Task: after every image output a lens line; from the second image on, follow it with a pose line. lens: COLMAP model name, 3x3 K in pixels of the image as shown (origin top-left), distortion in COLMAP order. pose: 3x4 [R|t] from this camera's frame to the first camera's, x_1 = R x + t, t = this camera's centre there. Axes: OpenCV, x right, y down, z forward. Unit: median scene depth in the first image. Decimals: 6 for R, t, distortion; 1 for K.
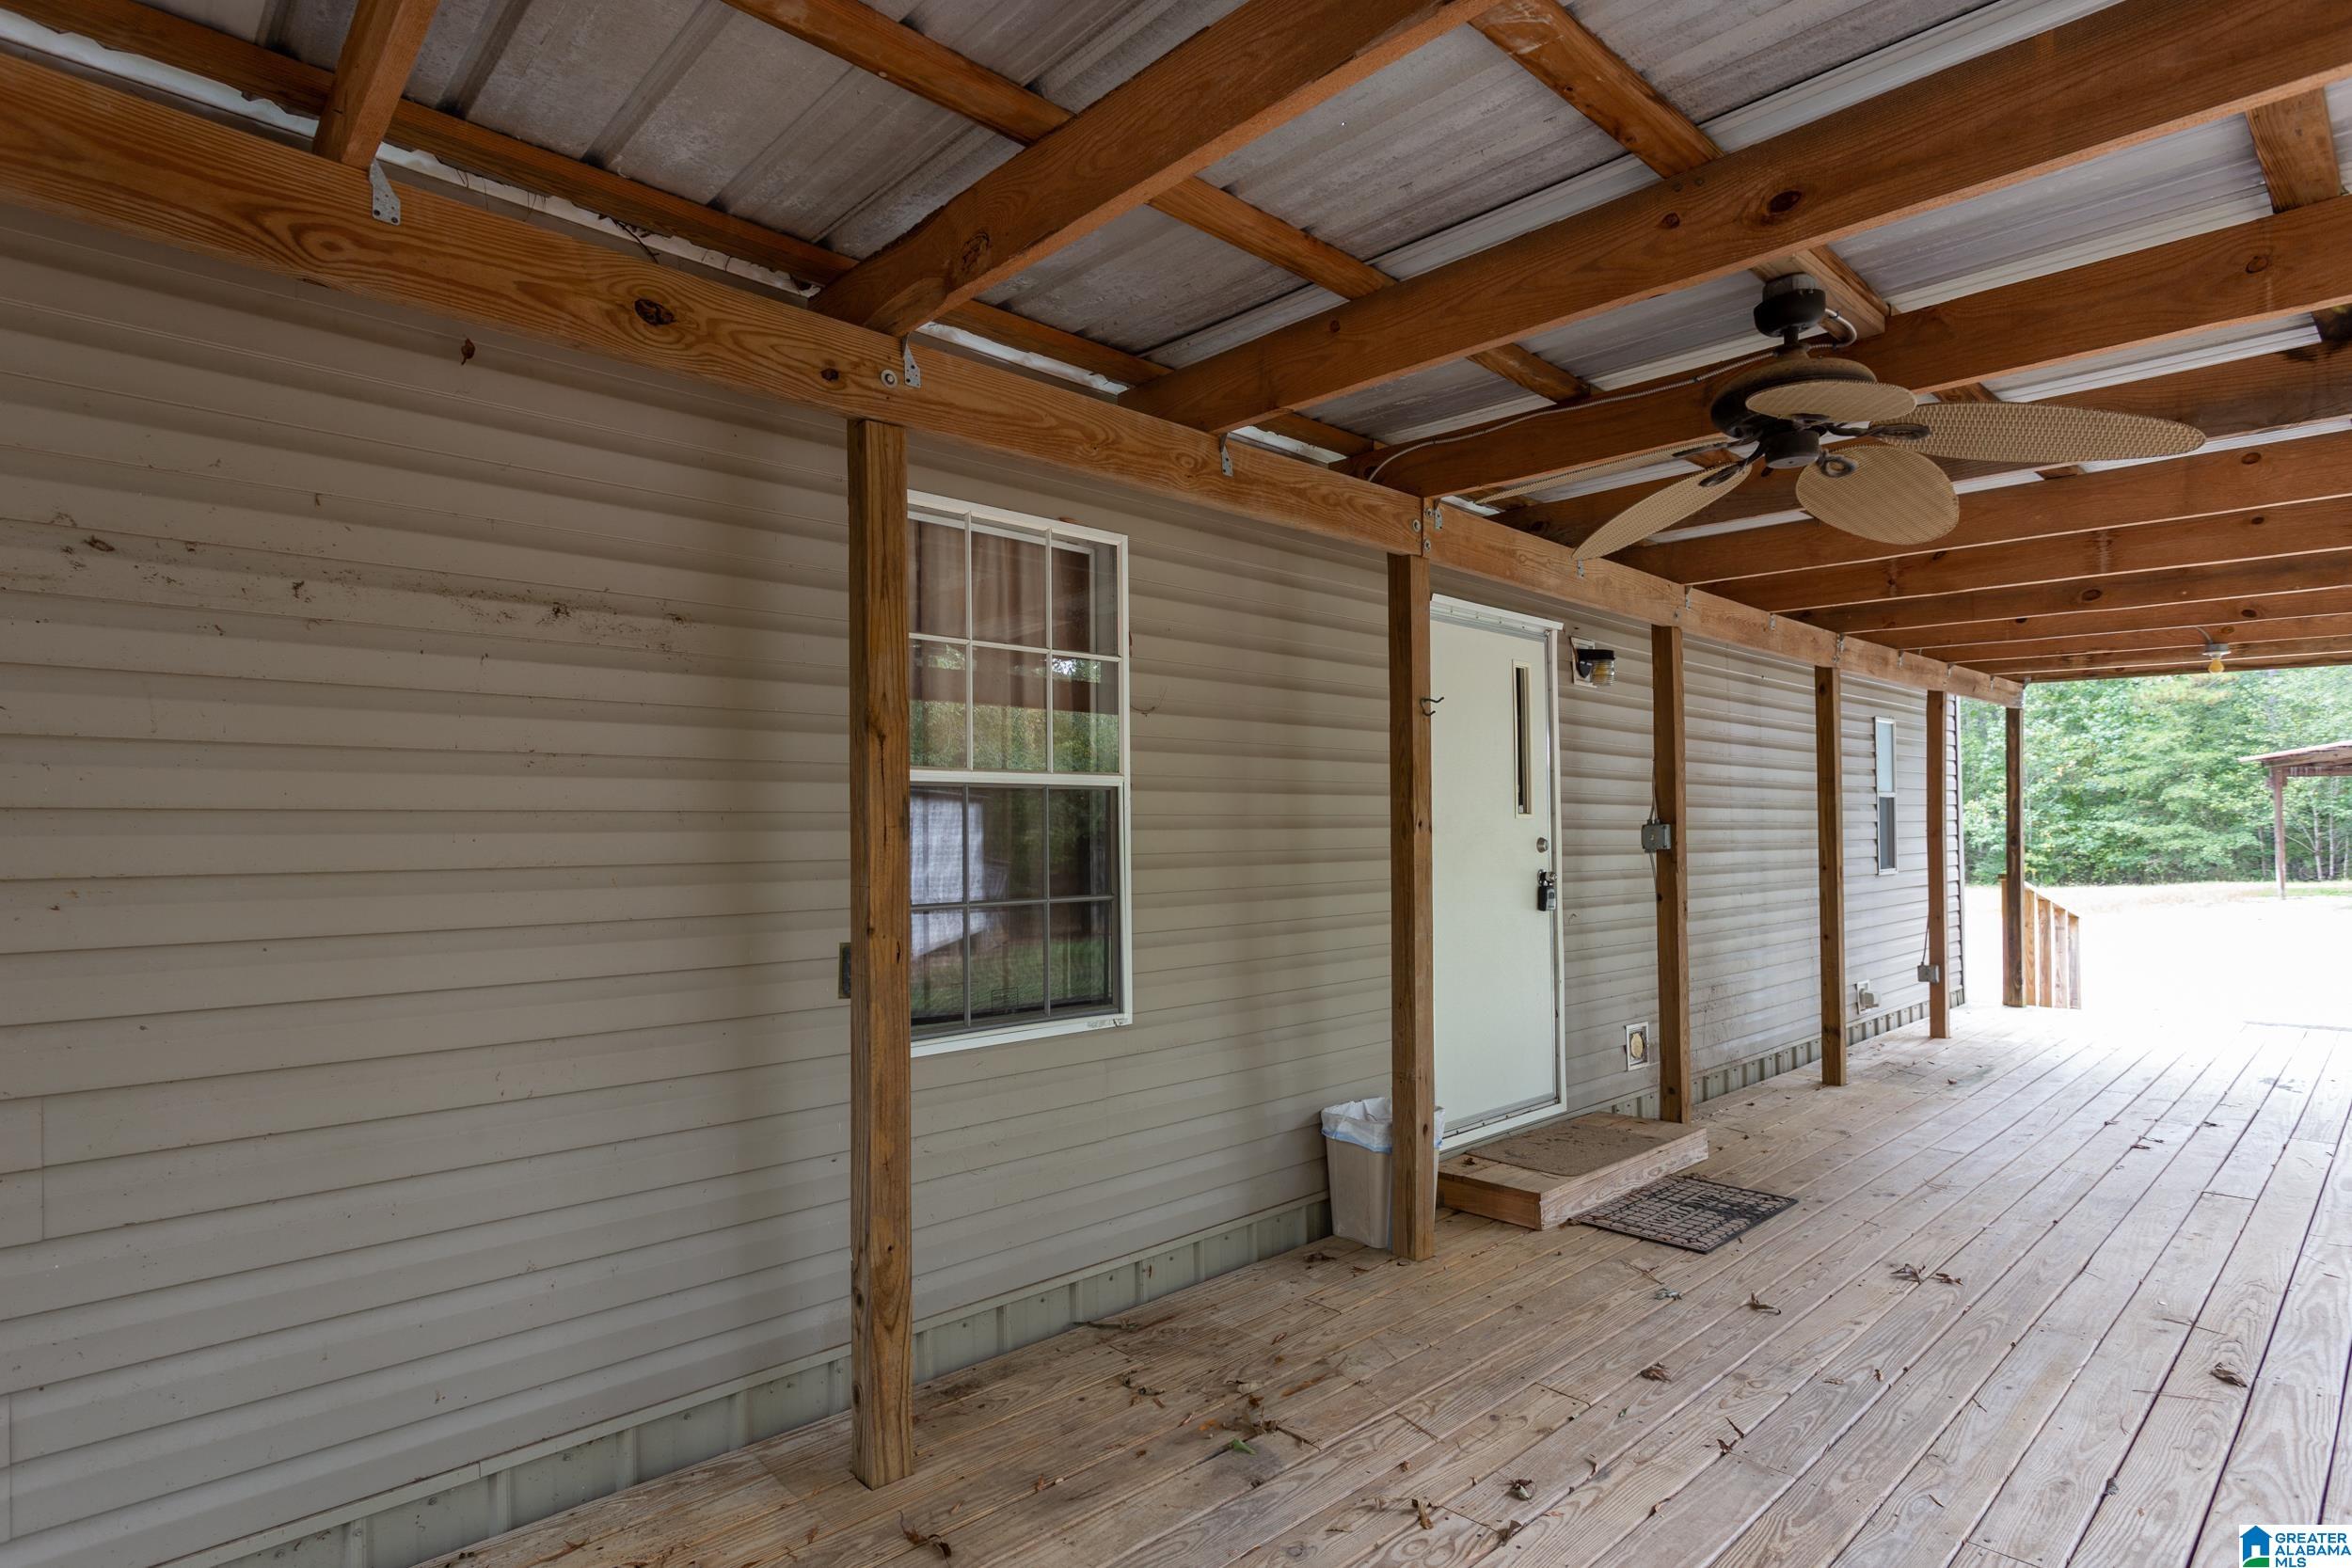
lens RADIAL K [[1204.6, 0, 1166.1], [0, 1204.6, 812.7], [0, 0, 1]] dist [0.007628, 0.000397]
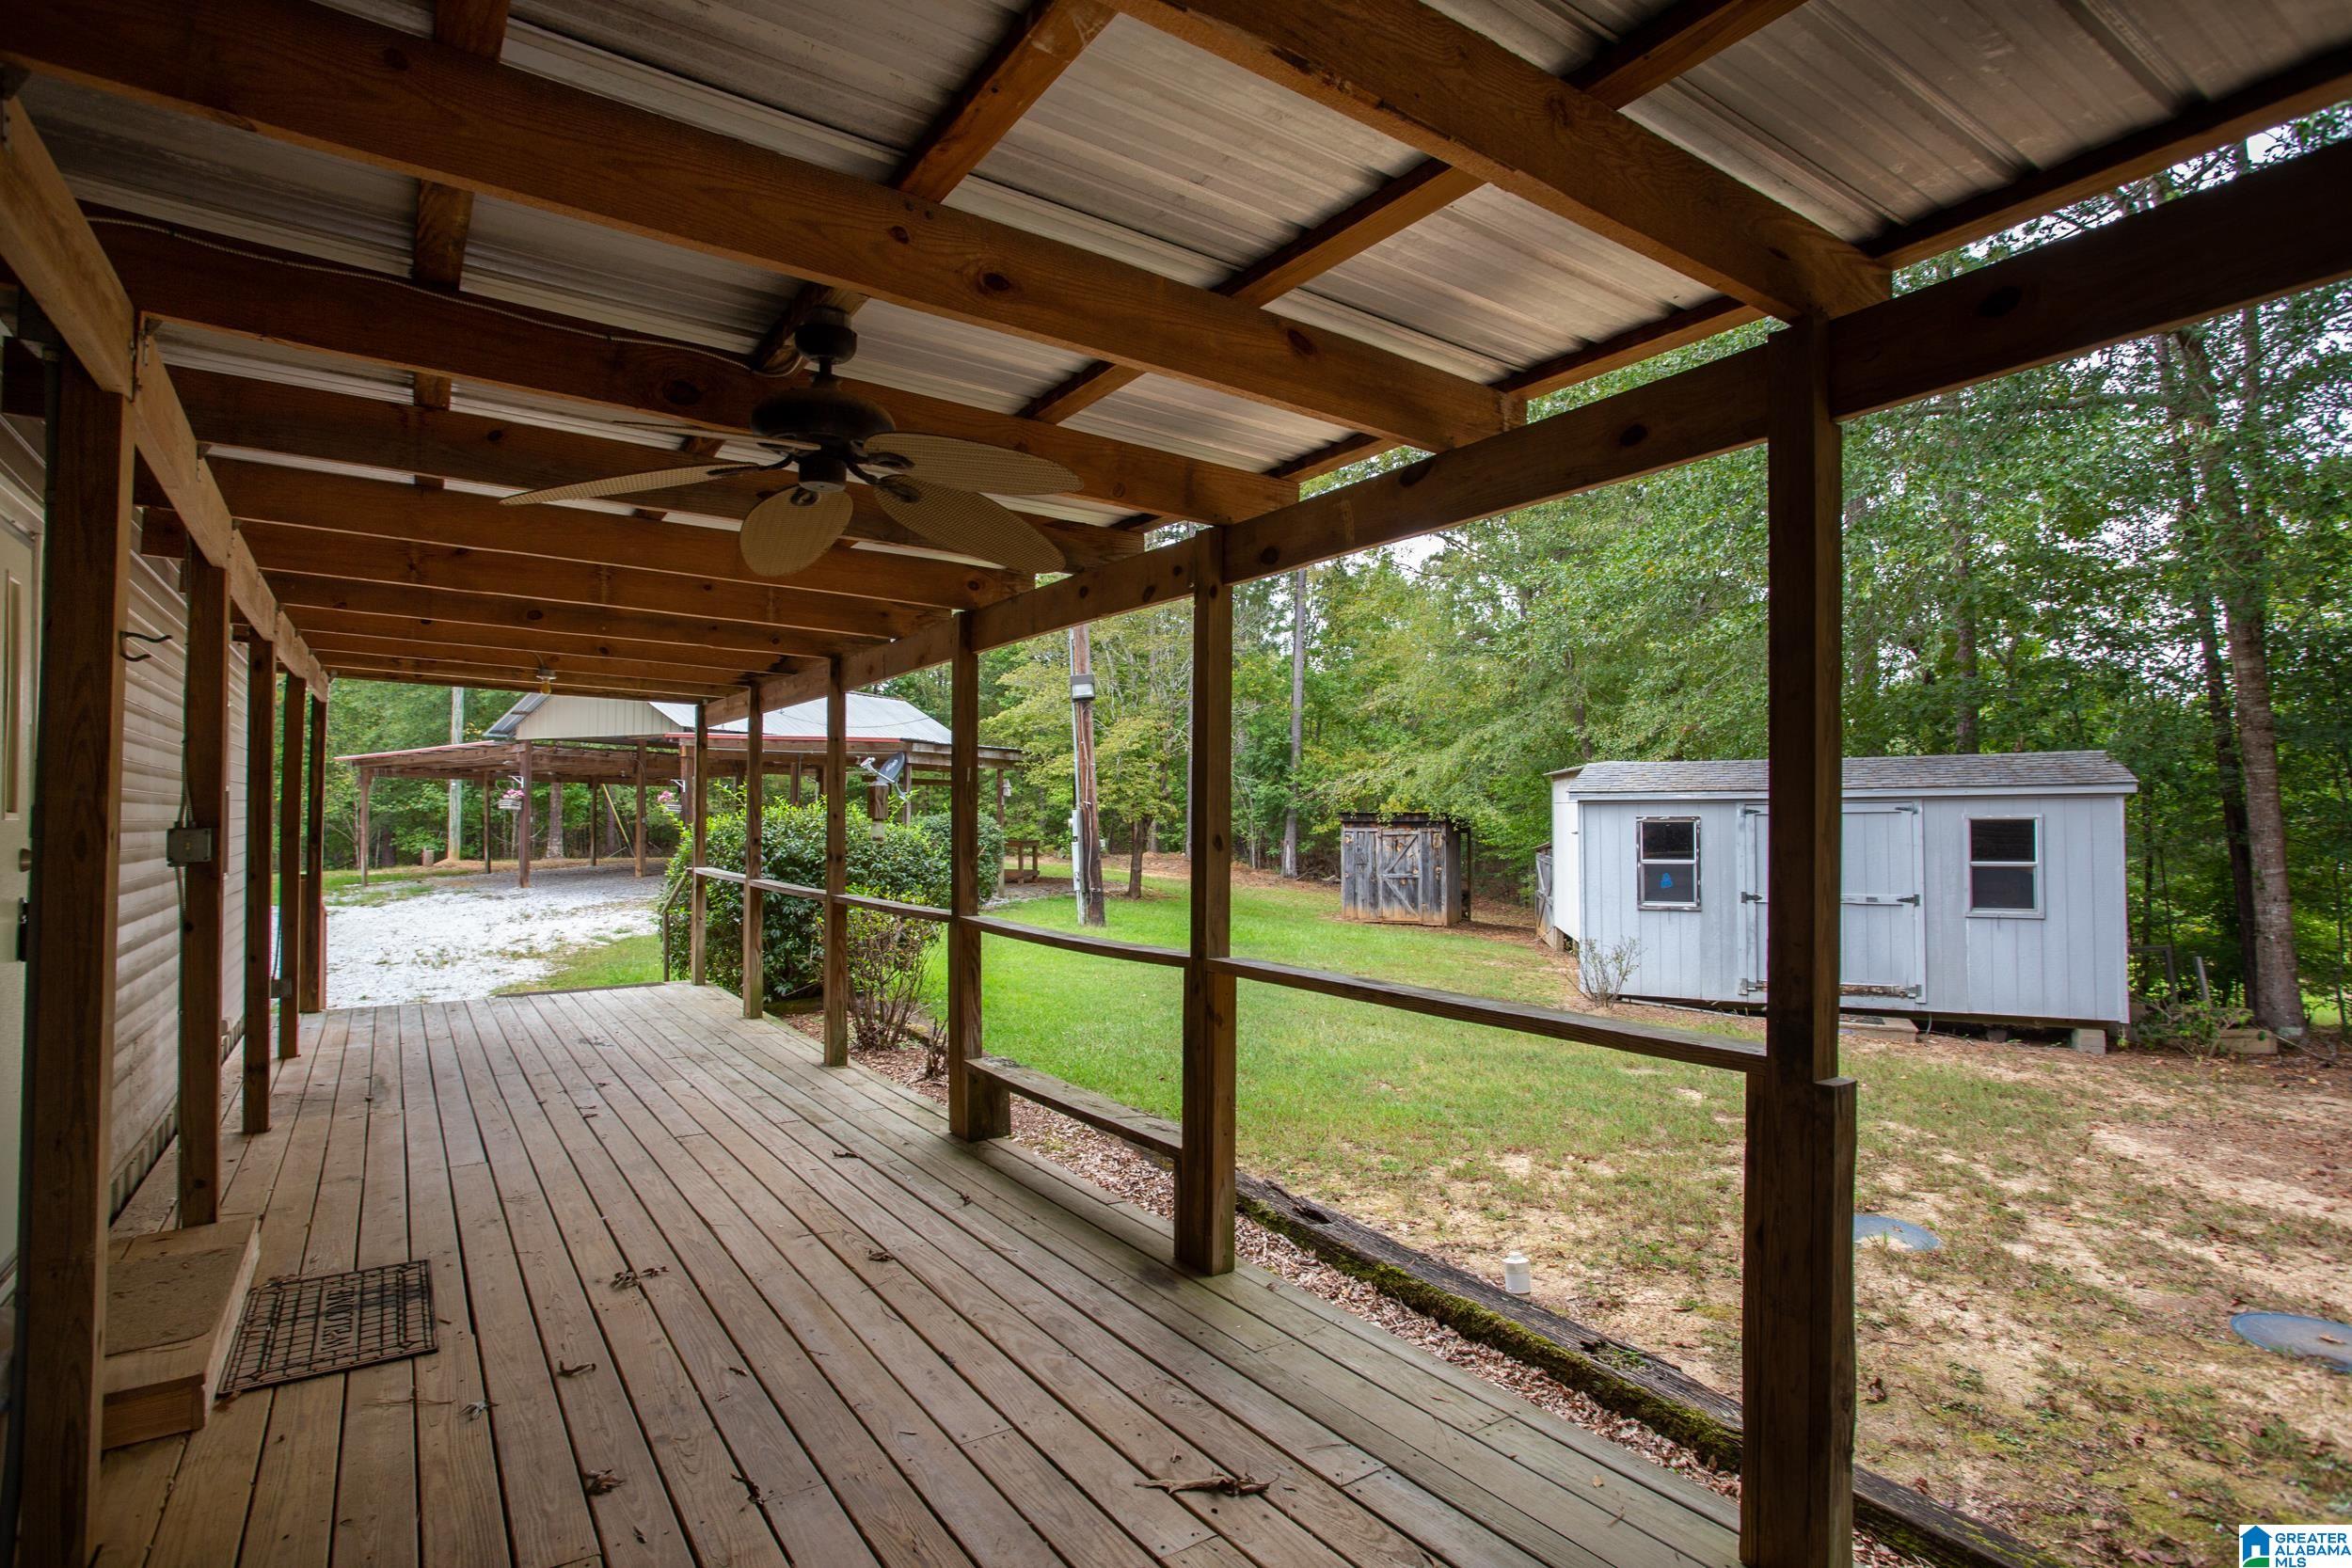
lens RADIAL K [[1218.8, 0, 1176.0], [0, 1218.8, 784.0], [0, 0, 1]] dist [-0.001611, -0.000030]
pose [[0.171781, 0.036842, 0.984446, -0.272217], [-0.023189, 0.999175, -0.033347, -0.007891], [-0.984862, -0.017100, 0.172494, 0.324343]]
